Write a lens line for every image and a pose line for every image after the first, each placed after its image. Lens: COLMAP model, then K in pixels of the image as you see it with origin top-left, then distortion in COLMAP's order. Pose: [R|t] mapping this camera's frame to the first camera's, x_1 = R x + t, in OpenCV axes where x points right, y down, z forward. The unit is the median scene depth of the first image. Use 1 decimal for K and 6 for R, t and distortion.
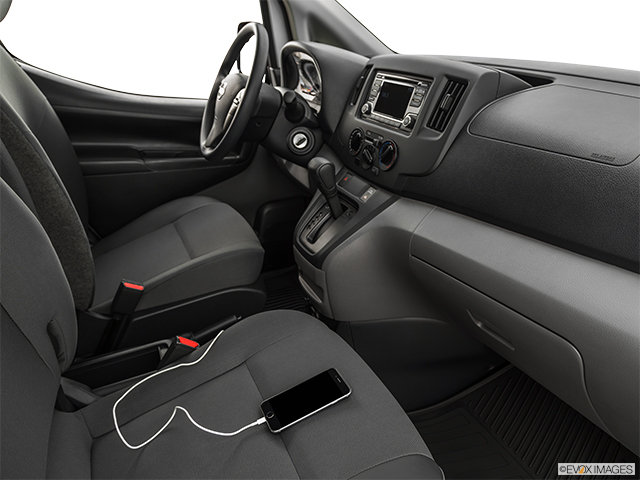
lens RADIAL K [[446.0, 0, 319.2], [0, 446.0, 244.8], [0, 0, 1]] dist [-0.000582, -0.000228]
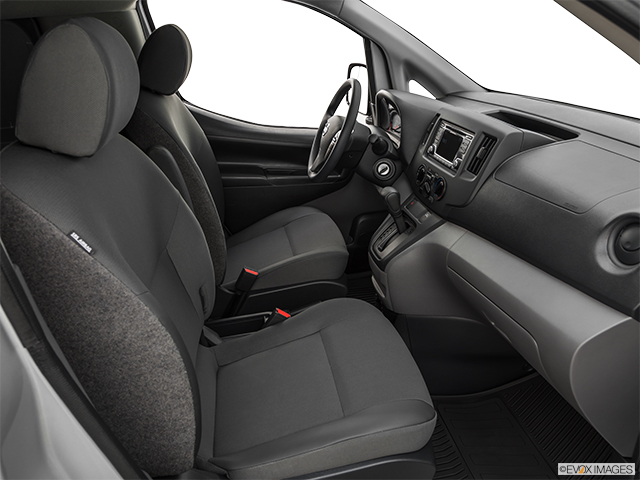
lens RADIAL K [[446.0, 0, 319.2], [0, 446.0, 244.8], [0, 0, 1]] dist [-0.000582, -0.000228]
pose [[0.965042, 0.075881, -0.250870, 0.130601], [-0.078078, 0.996947, 0.001200, -0.009647], [0.250195, 0.018430, 0.968020, -0.294952]]
